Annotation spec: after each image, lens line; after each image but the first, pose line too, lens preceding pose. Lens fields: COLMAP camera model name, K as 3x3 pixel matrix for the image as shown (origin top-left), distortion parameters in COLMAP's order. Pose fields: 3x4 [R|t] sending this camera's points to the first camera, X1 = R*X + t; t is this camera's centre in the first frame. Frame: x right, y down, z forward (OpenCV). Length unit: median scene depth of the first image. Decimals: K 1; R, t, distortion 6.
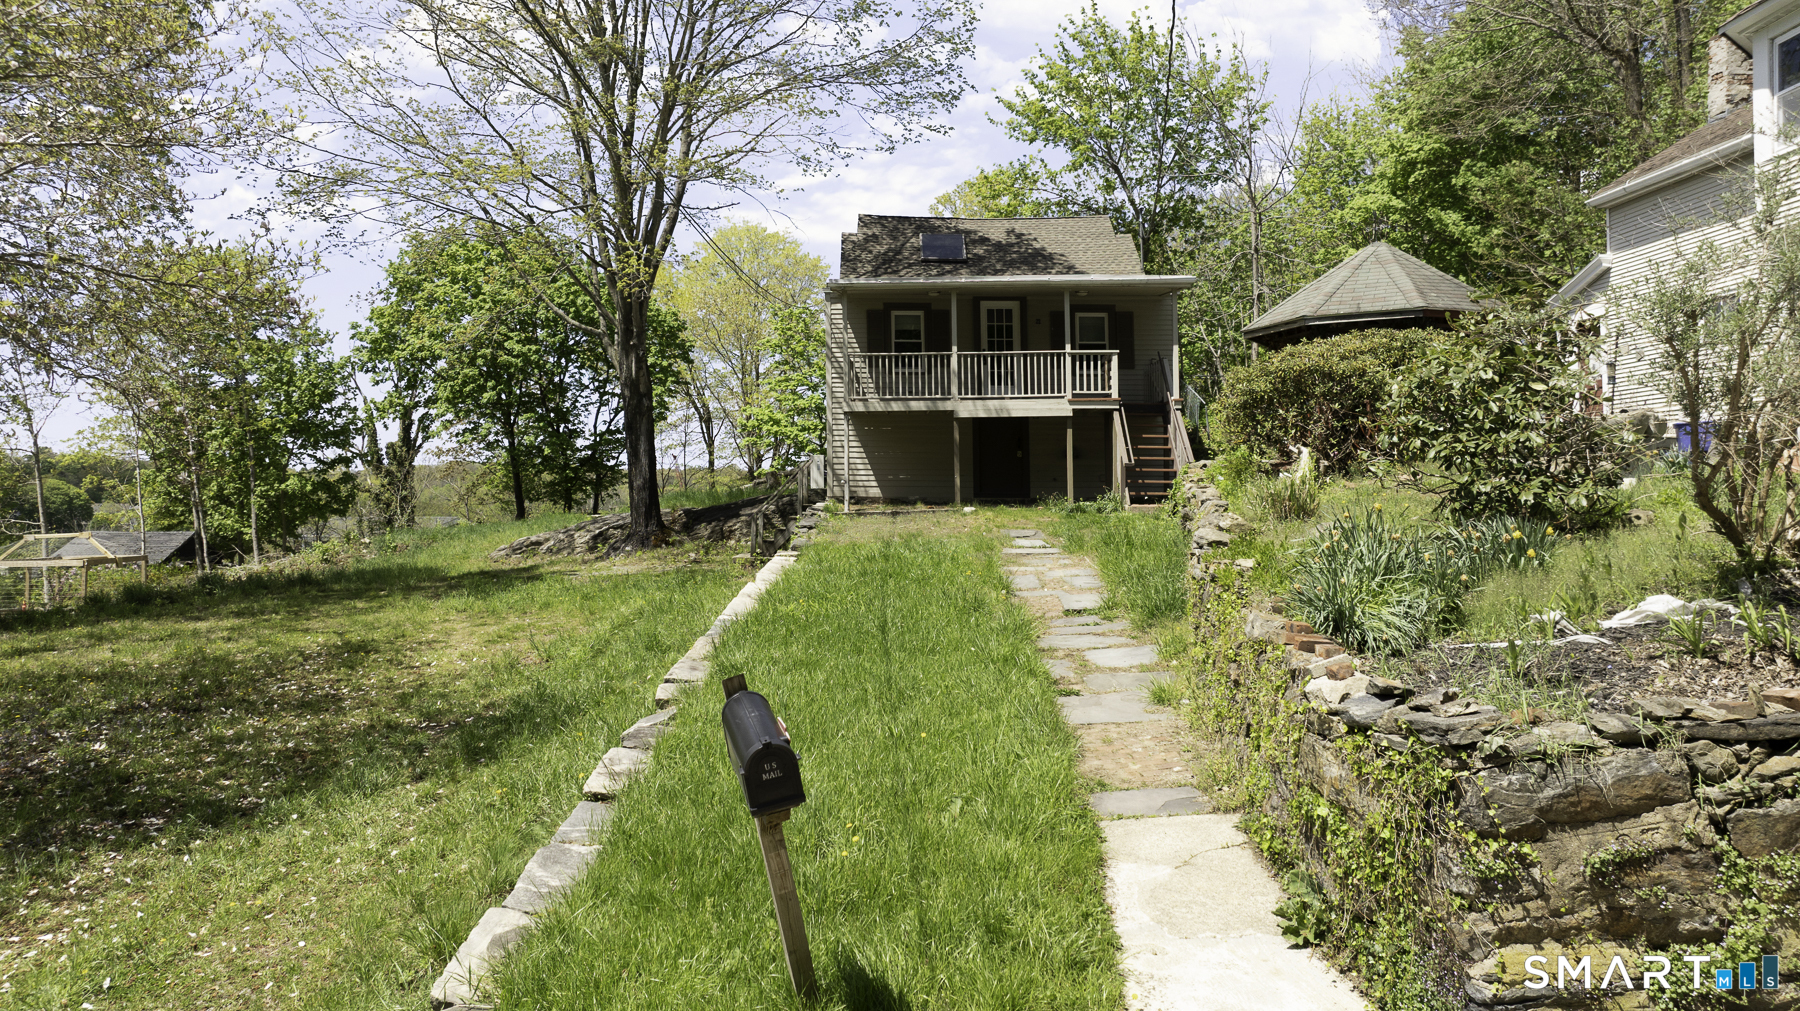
lens RADIAL K [[1311.5, 0, 1005.2], [0, 1311.5, 496.0], [0, 0, 1]] dist [0.001900, 0.000685]
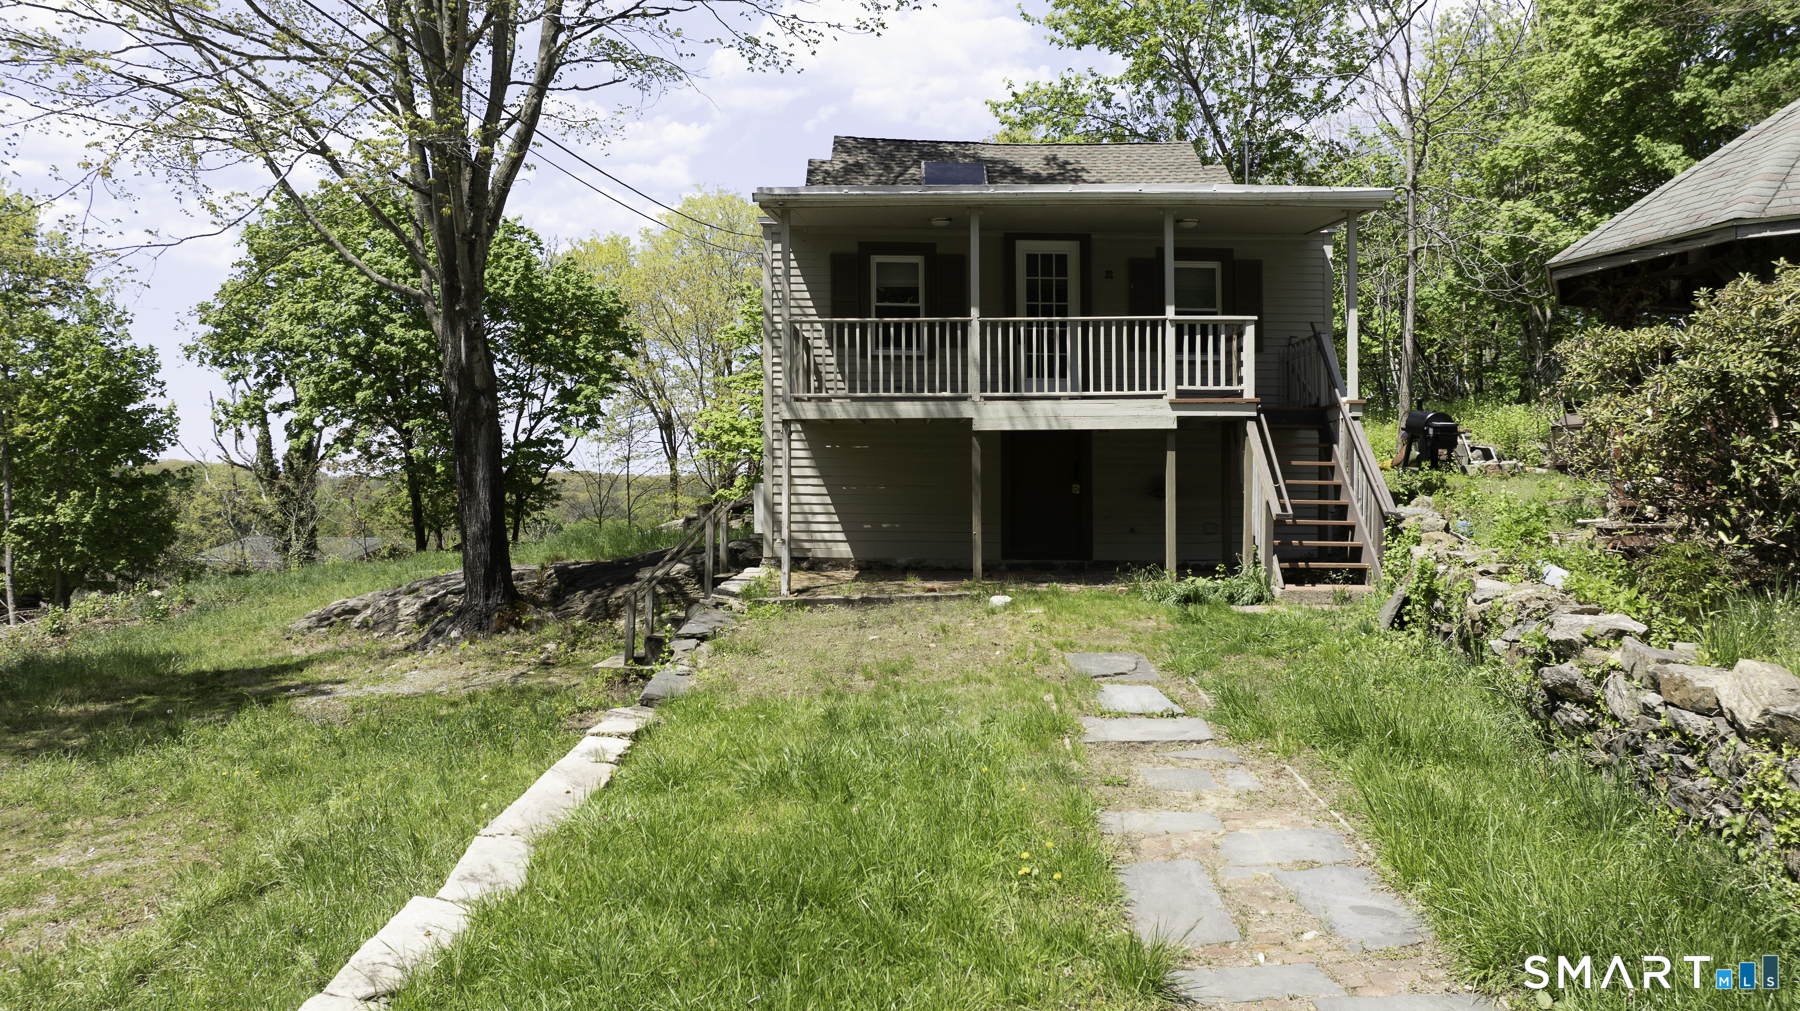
lens RADIAL K [[1489.0, 0, 900.0], [0, 1489.0, 505.5], [0, 0, 1]] dist [-0.006260, -0.003693]
pose [[0.996593, 0.009489, -0.081926, -0.015298], [-0.009946, 0.999937, -0.005177, -0.020785], [0.081871, 0.005975, 0.996625, 0.309710]]
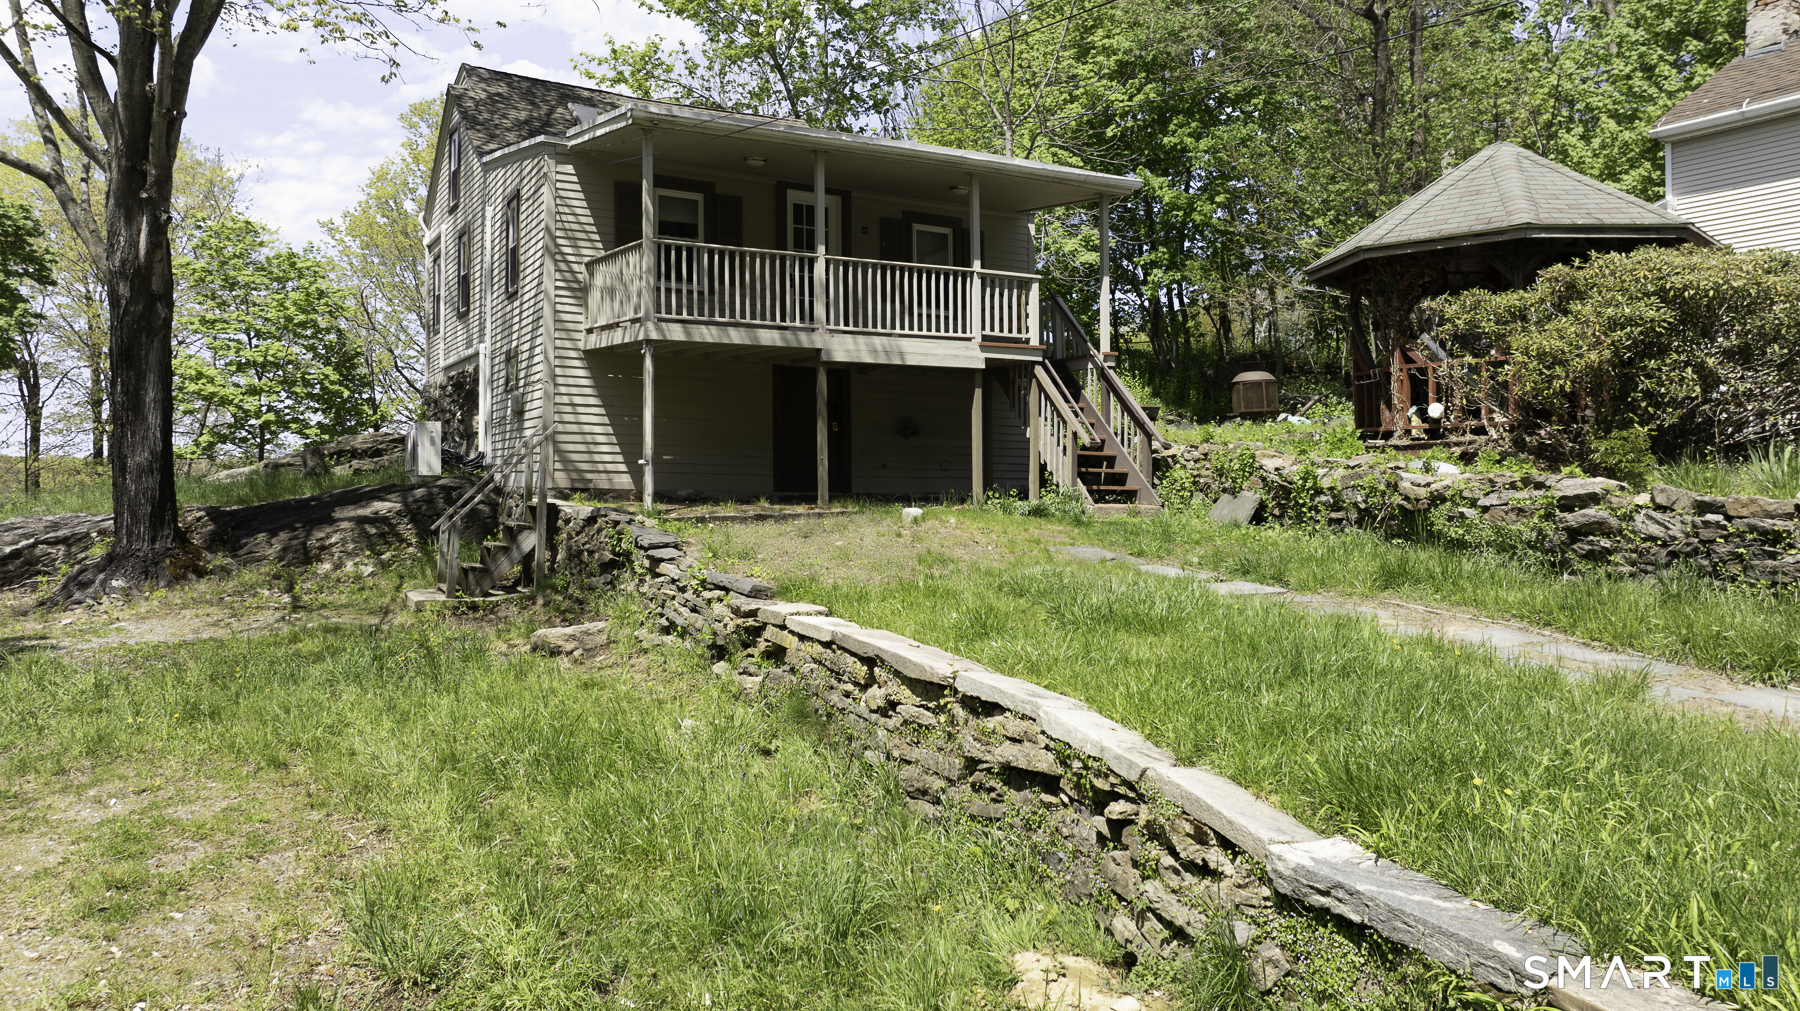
lens RADIAL K [[1390.7, 0, 1161.3], [0, 1390.7, 464.3], [0, 0, 1]] dist [-0.015170, 0.003679]
pose [[0.883802, 0.015702, 0.467598, -0.181059], [-0.006388, 0.999748, -0.021500, 0.001336], [-0.467817, 0.016015, 0.883680, 0.318957]]
